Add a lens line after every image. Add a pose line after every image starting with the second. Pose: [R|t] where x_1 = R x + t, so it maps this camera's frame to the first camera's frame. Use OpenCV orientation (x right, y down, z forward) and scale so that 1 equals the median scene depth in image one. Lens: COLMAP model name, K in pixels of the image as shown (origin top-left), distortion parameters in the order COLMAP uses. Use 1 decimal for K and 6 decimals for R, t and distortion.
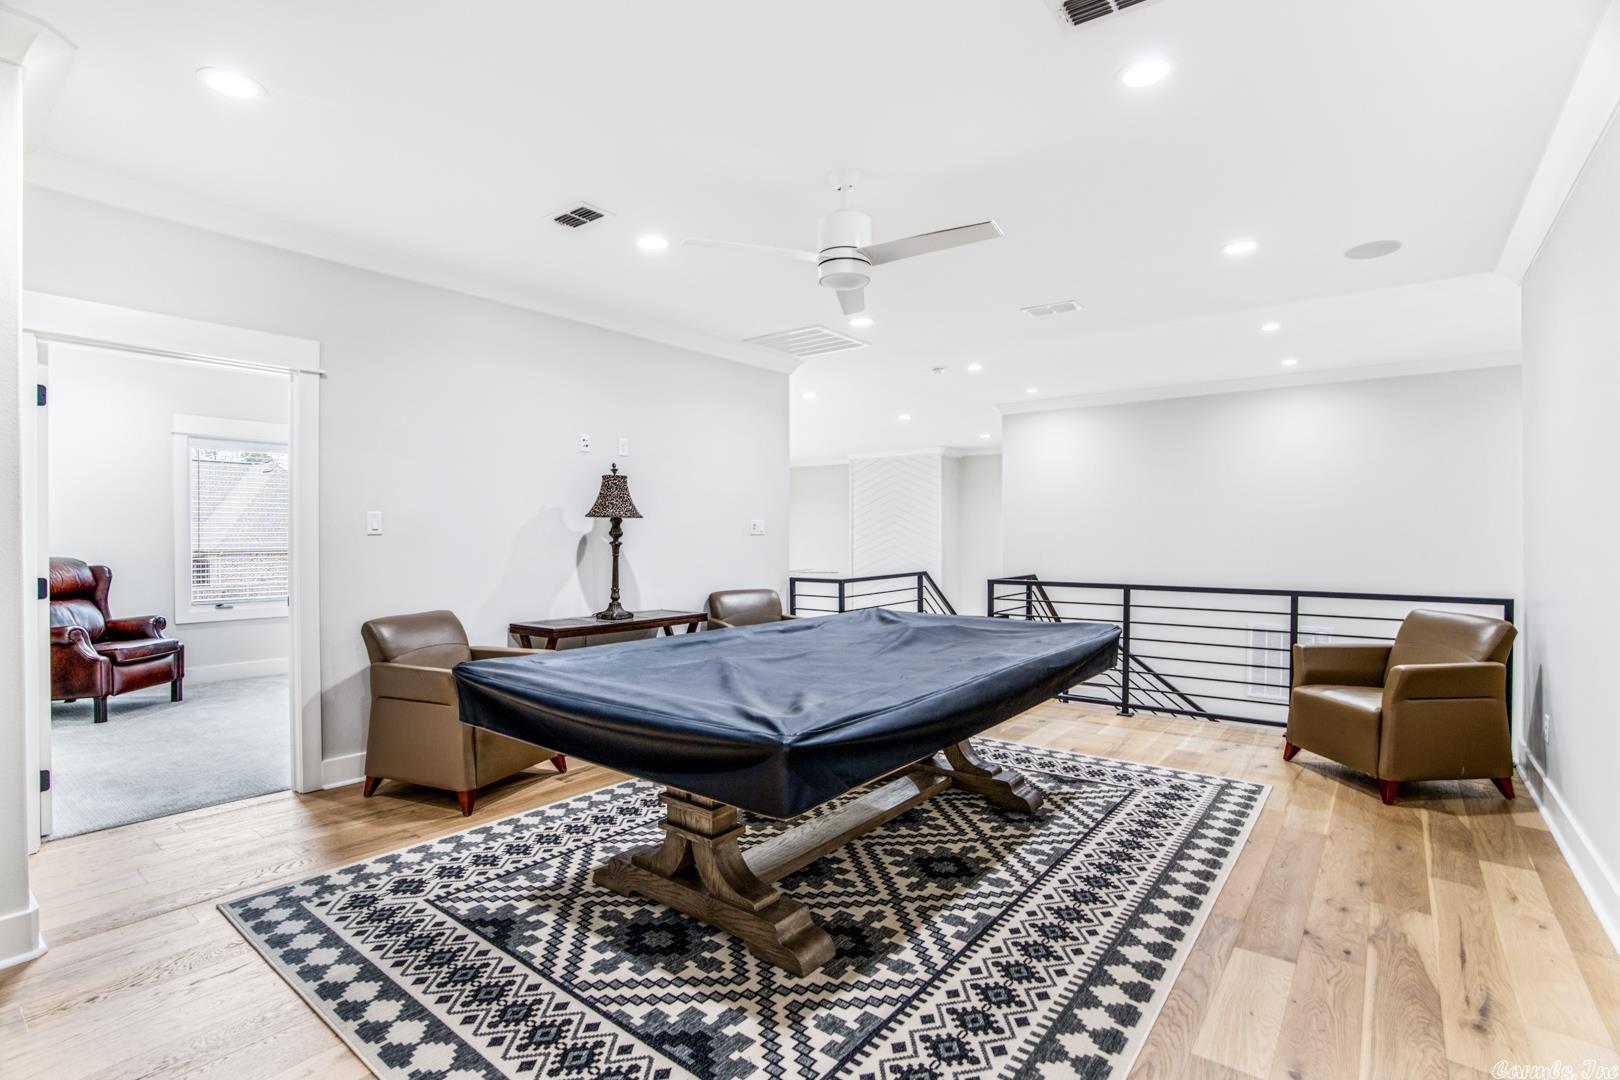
lens RADIAL K [[751.3, 0, 810.0], [0, 751.3, 540.0], [0, 0, 1]] dist [-0.064739, 0.022195]
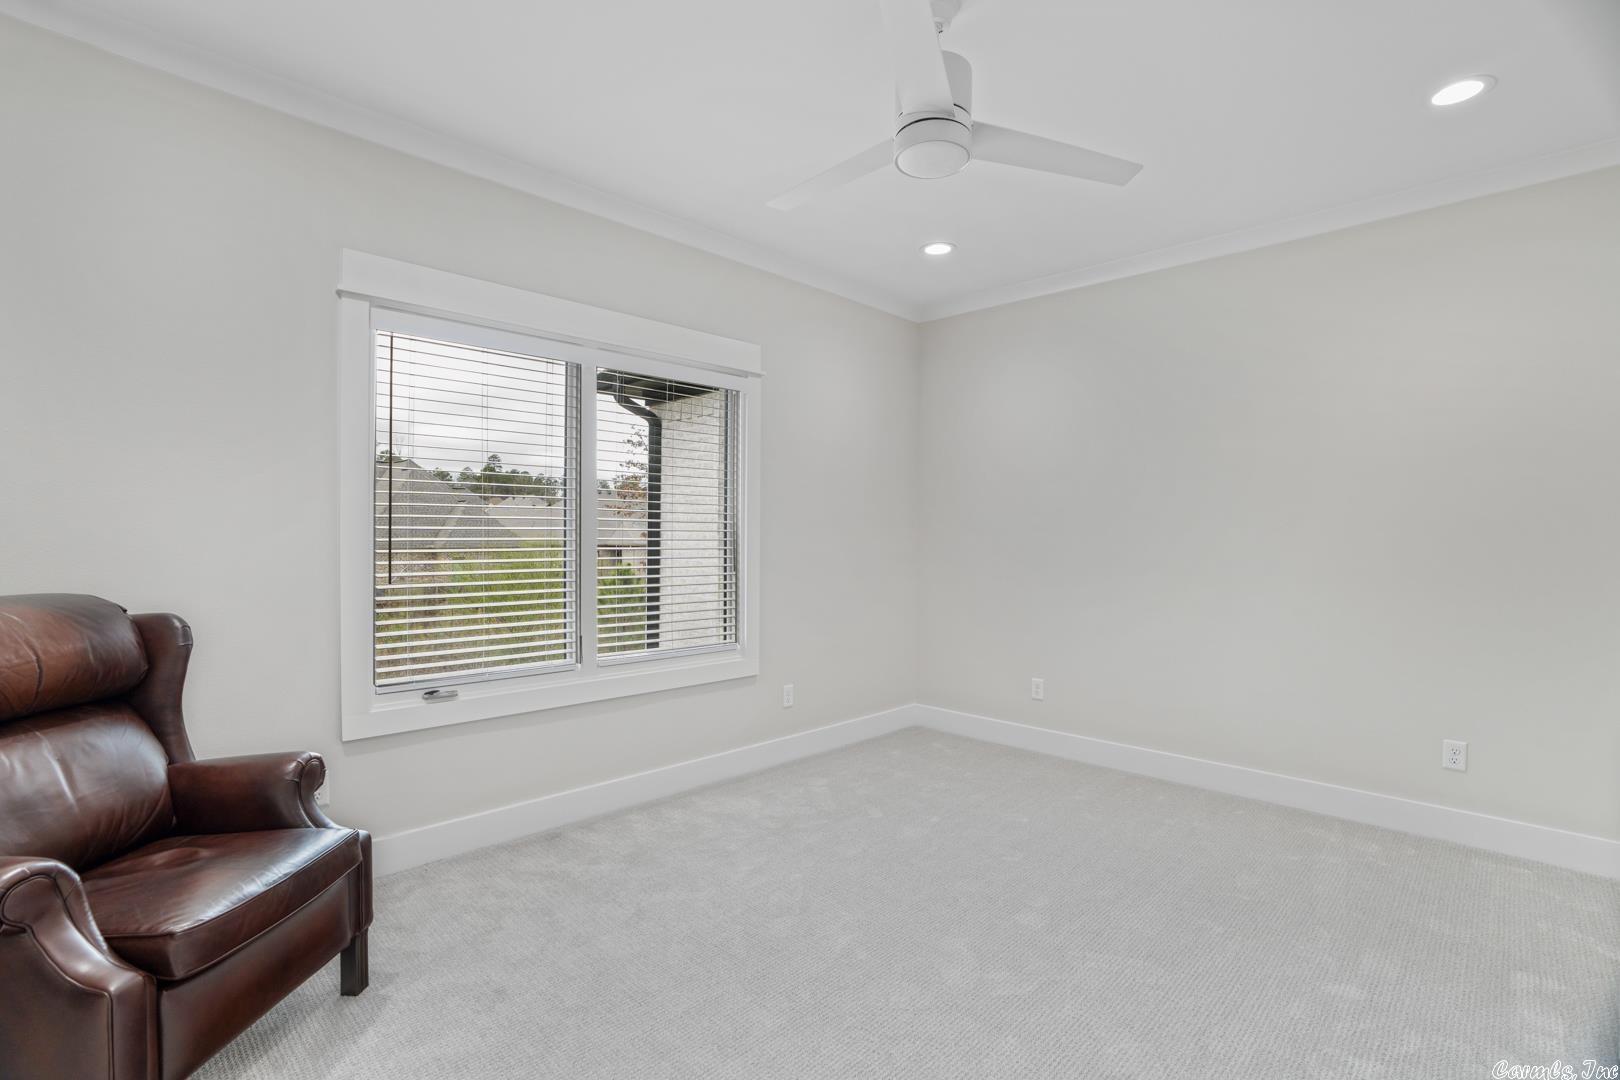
lens RADIAL K [[751.3, 0, 810.0], [0, 751.3, 540.0], [0, 0, 1]] dist [-0.064739, 0.022195]
pose [[0.991706, 0.003706, -0.128470, -0.615247], [-0.004469, 0.999974, -0.005655, -0.001421], [0.128446, 0.006182, 0.991697, 0.680994]]
